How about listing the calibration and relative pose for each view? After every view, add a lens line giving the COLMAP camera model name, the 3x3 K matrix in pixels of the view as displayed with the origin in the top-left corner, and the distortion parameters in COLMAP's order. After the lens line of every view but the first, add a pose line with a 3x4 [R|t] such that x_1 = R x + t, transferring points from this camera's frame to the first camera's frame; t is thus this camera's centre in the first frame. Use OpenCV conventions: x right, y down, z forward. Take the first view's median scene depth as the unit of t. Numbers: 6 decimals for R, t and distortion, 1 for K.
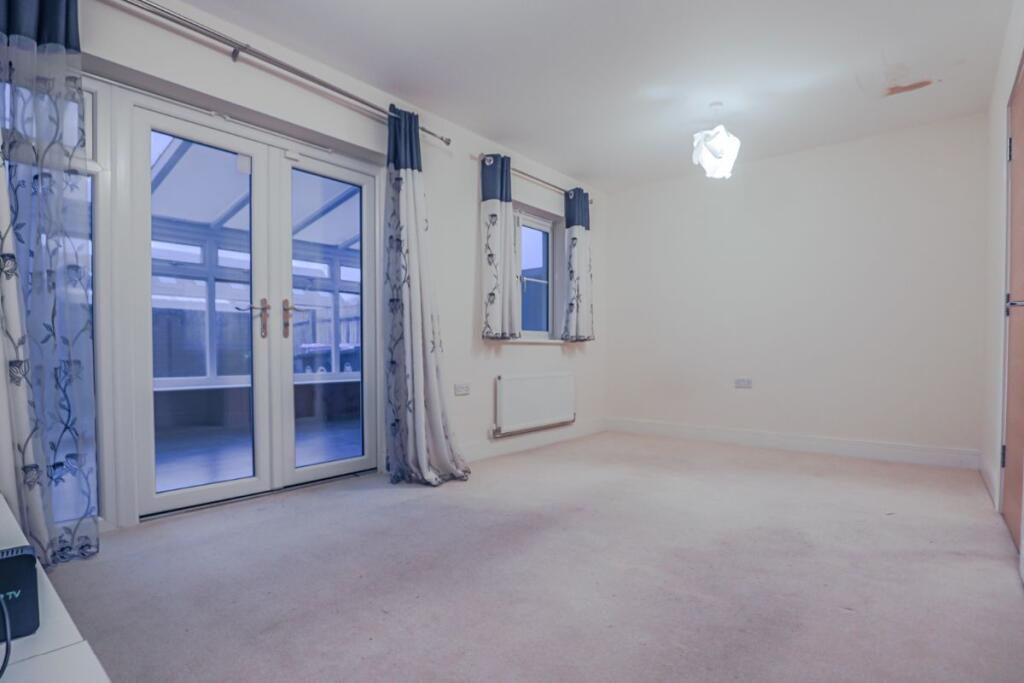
lens RADIAL K [[509.7, 0, 518.7], [0, 509.7, 362.9], [0, 0, 1]] dist [-0.001321, 0.000095]
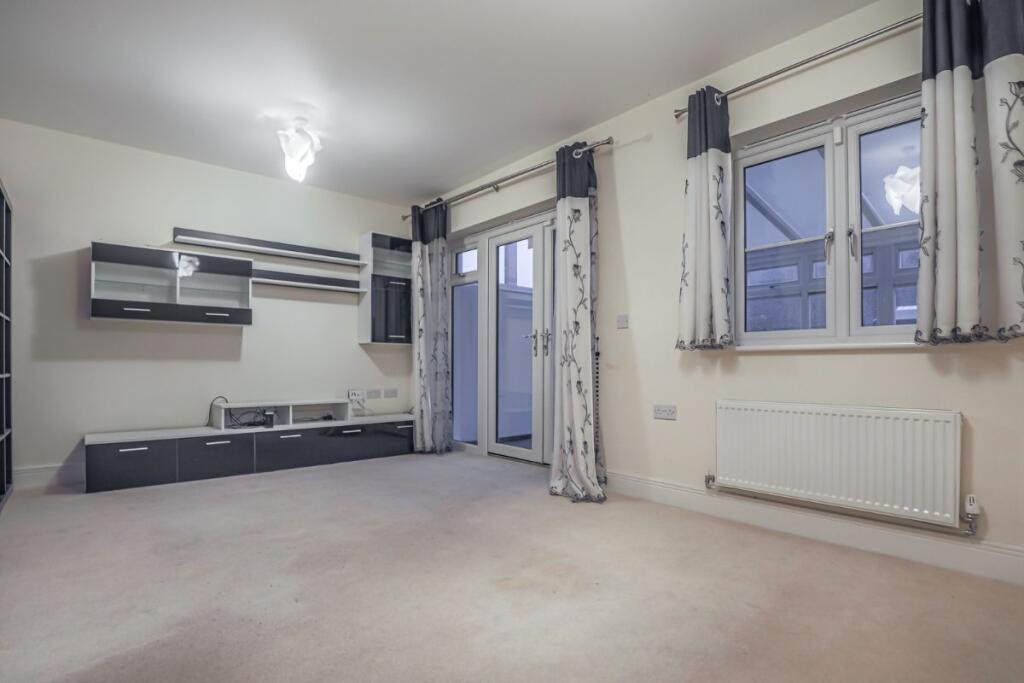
lens RADIAL K [[509.7, 0, 518.7], [0, 509.7, 362.9], [0, 0, 1]] dist [-0.001321, 0.000095]
pose [[-0.137211, -0.004636, -0.990531, 0.691046], [-0.021060, 0.999777, -0.001762, -0.019515], [0.990318, 0.020619, -0.137278, 0.834506]]
